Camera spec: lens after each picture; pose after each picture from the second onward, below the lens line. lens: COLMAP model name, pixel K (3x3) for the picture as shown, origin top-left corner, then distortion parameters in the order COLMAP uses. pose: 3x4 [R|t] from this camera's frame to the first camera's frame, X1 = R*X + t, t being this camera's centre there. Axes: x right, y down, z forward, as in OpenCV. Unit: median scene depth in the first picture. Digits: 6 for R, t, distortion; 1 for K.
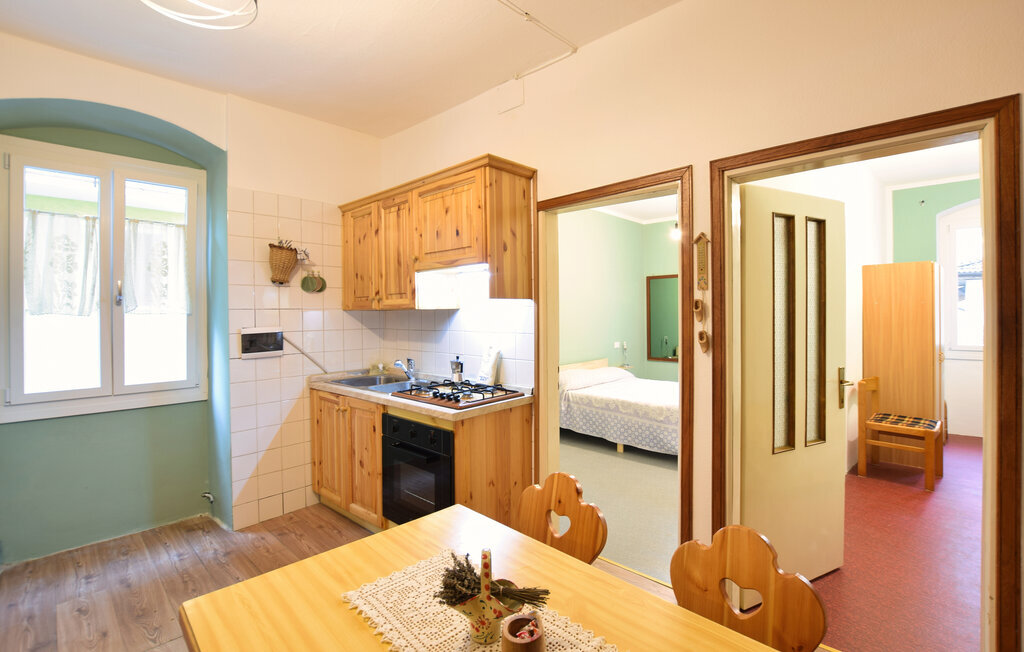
lens RADIAL K [[470.3, 0, 513.5], [0, 470.3, 318.0], [0, 0, 1]] dist [-0.001128, 0.000591]
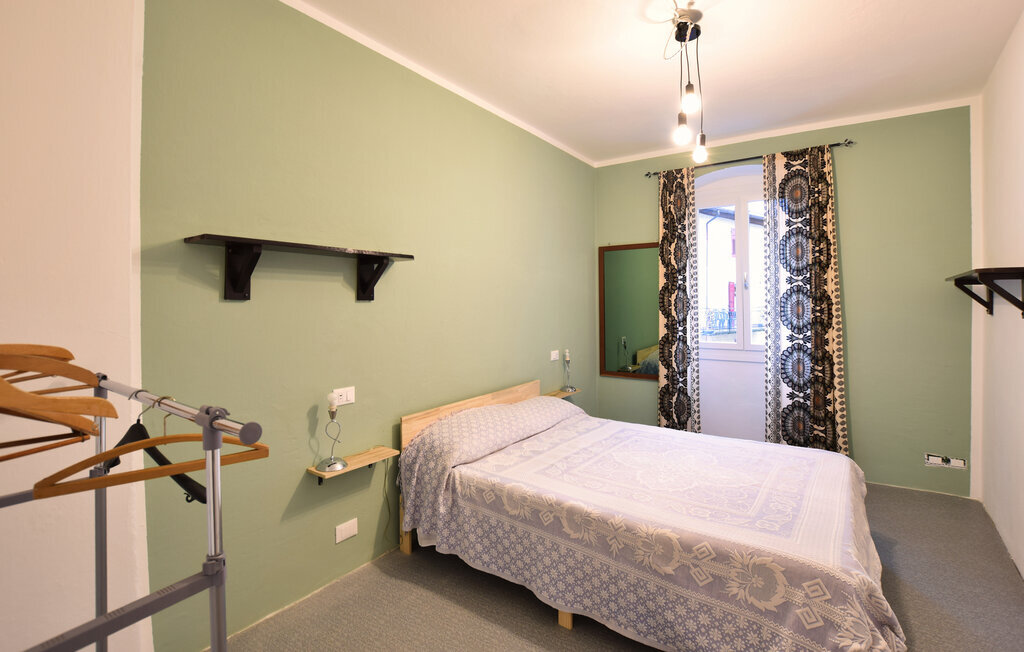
lens RADIAL K [[466.6, 0, 510.6], [0, 466.6, 311.5], [0, 0, 1]] dist [-0.021102, 0.006641]
pose [[0.991629, 0.000172, 0.129121, 0.120519], [-0.001184, 0.999969, 0.007763, -0.005347], [-0.129116, -0.007851, 0.991598, 0.576689]]
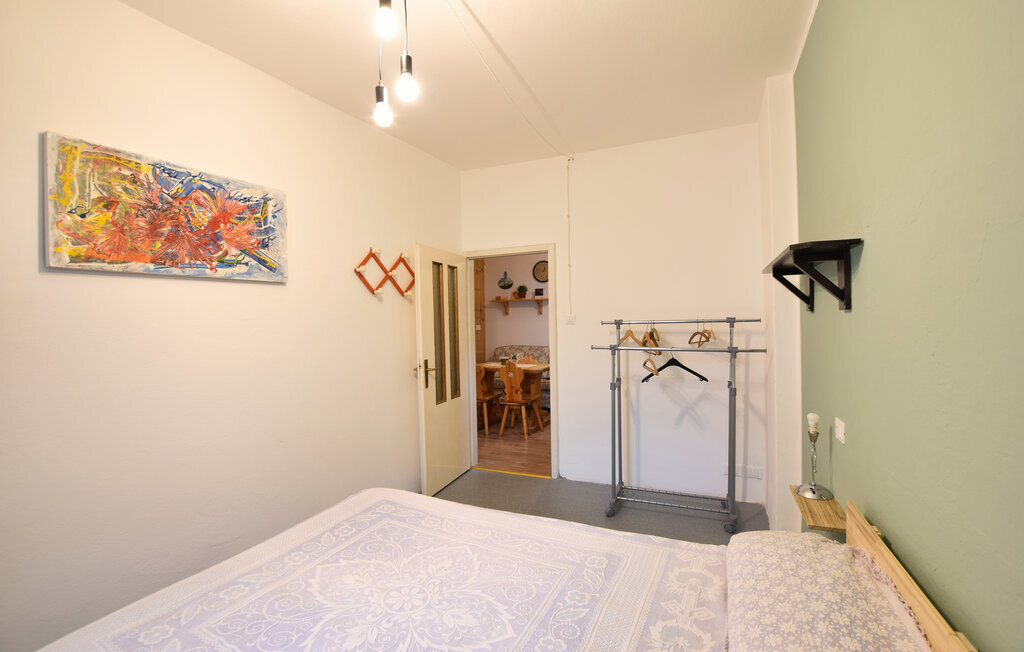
lens RADIAL K [[452.9, 0, 512.0], [0, 452.9, 326.0], [0, 0, 1]] dist [-0.030556, 0.000045]
pose [[-0.944260, 0.024685, -0.328273, 0.396181], [0.017460, 0.999537, 0.024938, -0.013838], [0.328737, 0.017816, -0.944254, 1.359270]]
